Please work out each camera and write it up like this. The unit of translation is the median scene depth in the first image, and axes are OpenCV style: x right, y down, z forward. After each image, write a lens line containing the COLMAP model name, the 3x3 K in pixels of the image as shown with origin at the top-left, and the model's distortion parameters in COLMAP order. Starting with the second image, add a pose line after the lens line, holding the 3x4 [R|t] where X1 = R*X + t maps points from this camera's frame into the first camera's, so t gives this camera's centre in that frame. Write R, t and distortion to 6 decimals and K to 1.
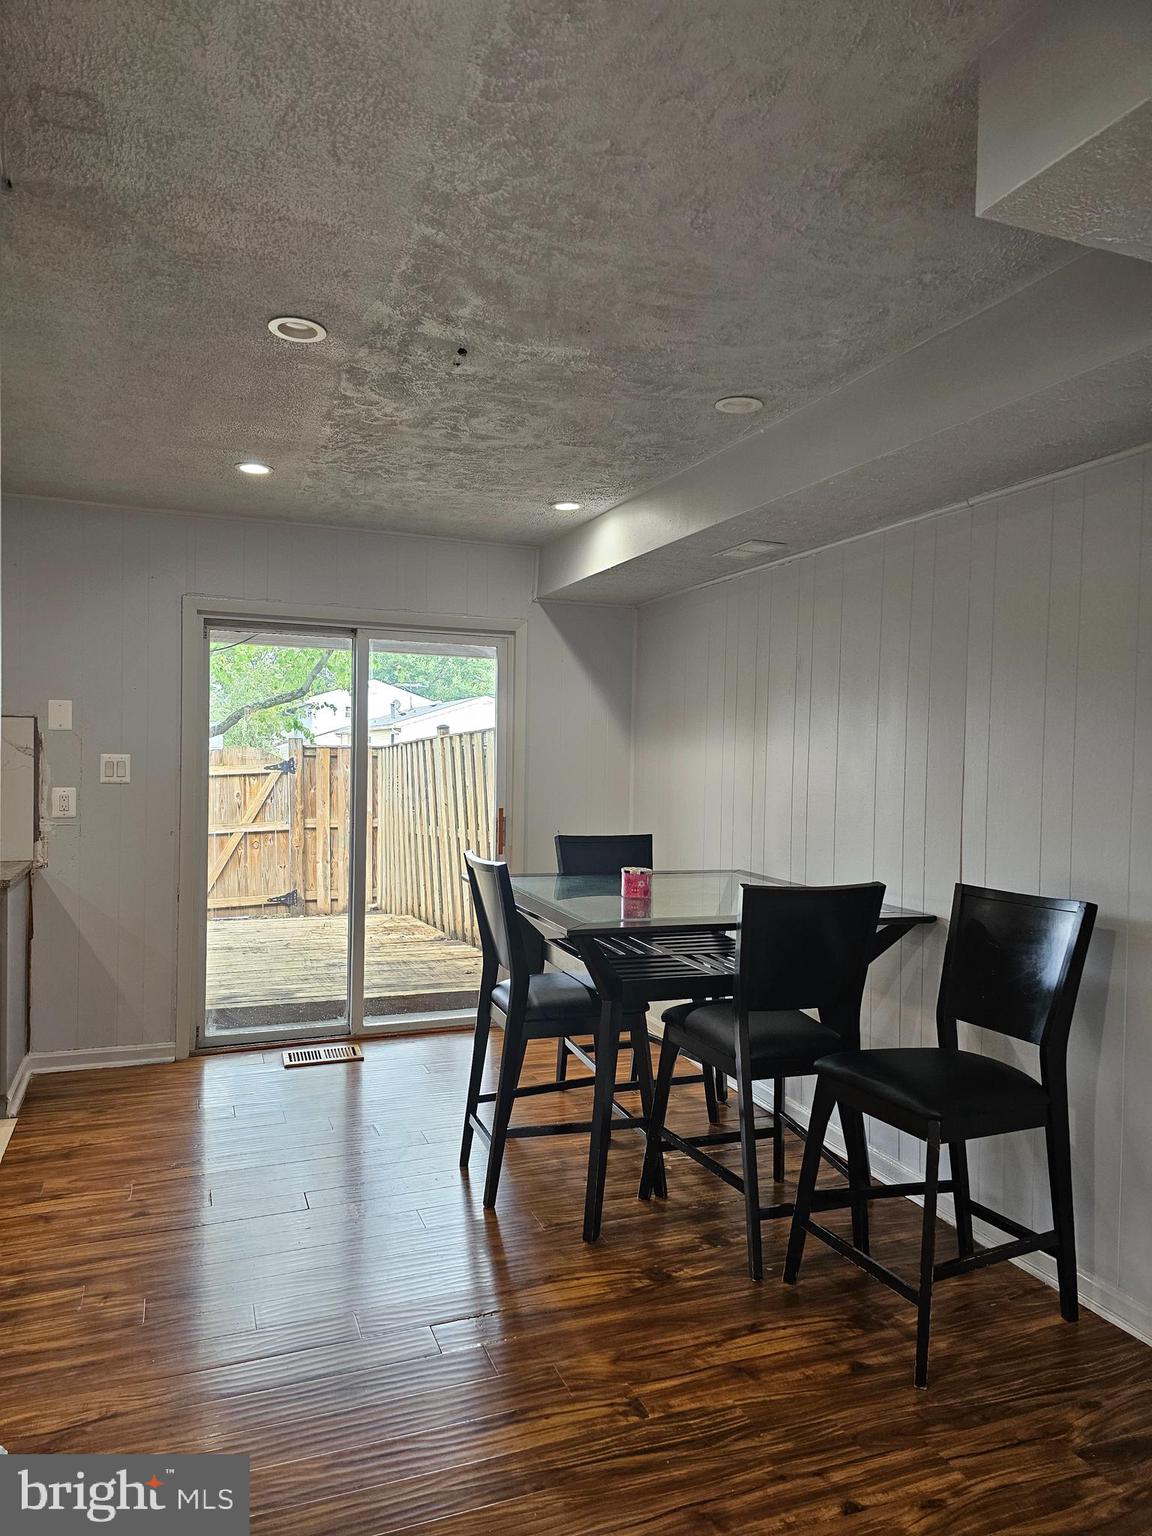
lens RADIAL K [[1109.0, 0, 624.3], [0, 1109.0, 773.2], [0, 0, 1]] dist [0.100574, -0.092056]
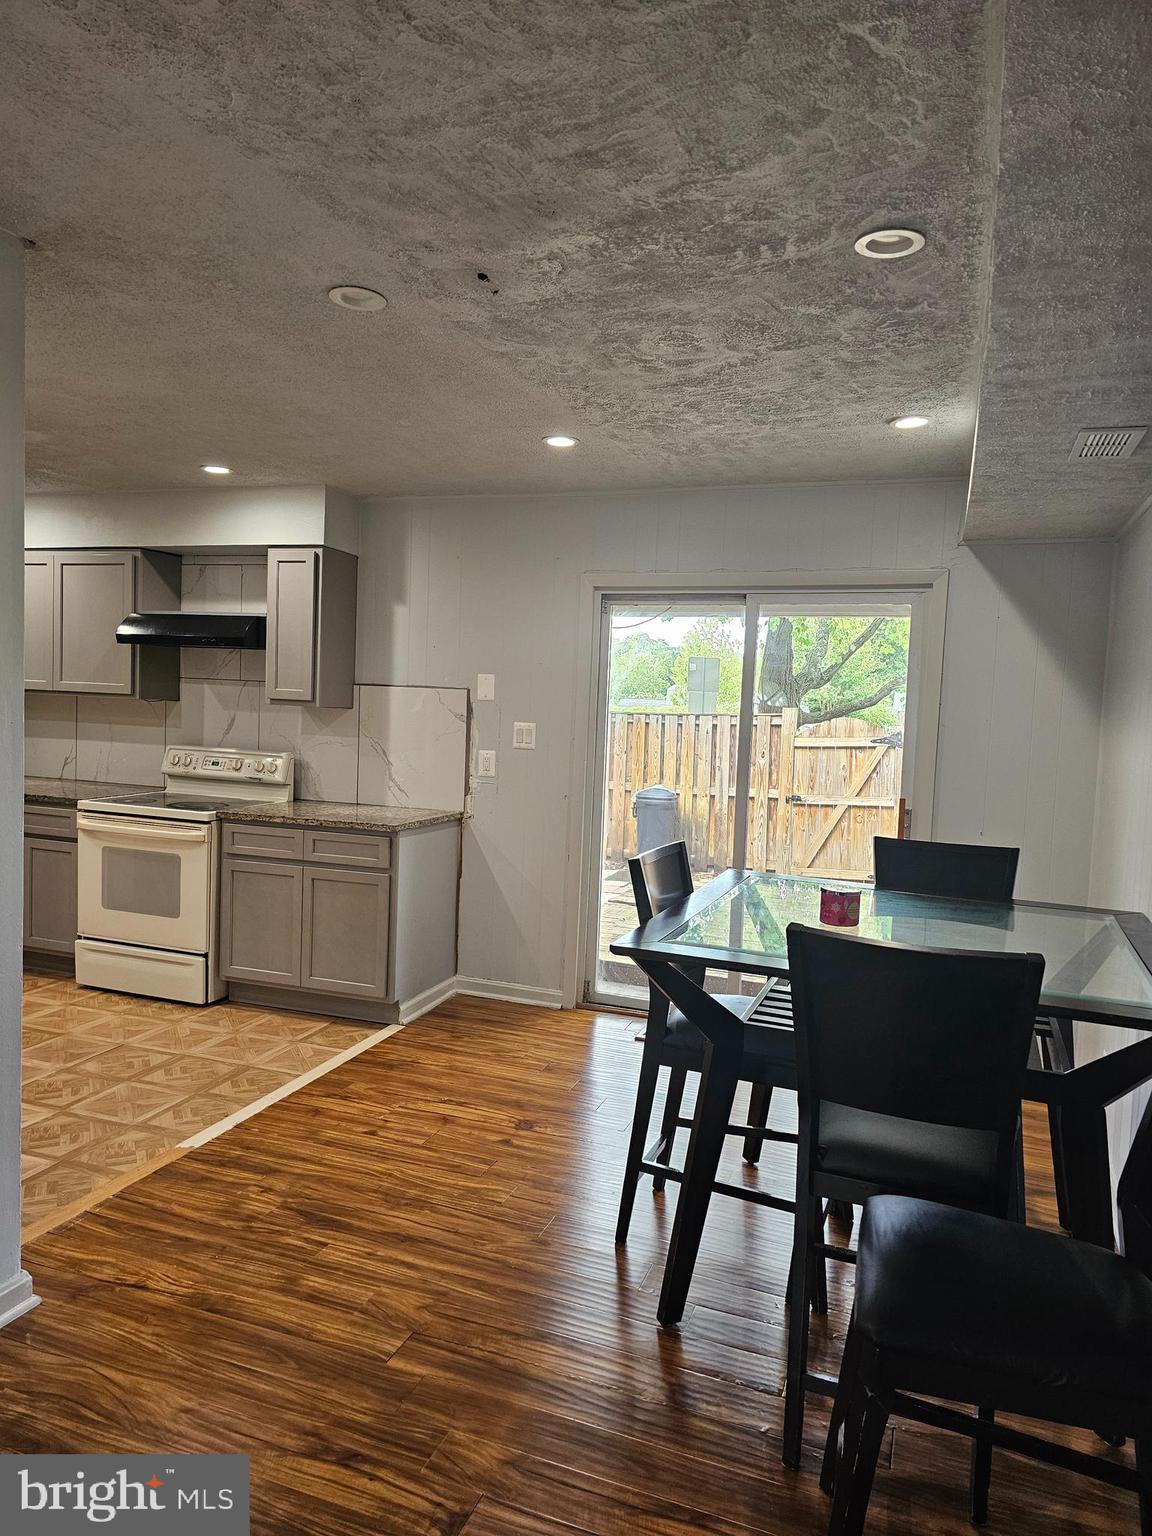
lens RADIAL K [[1109.0, 0, 624.3], [0, 1109.0, 773.2], [0, 0, 1]] dist [0.100574, -0.092056]
pose [[0.706446, 0.057216, -0.705451, 0.448163], [-0.038867, 0.998359, 0.042050, -0.019244], [0.706699, -0.002287, 0.707510, 0.342305]]
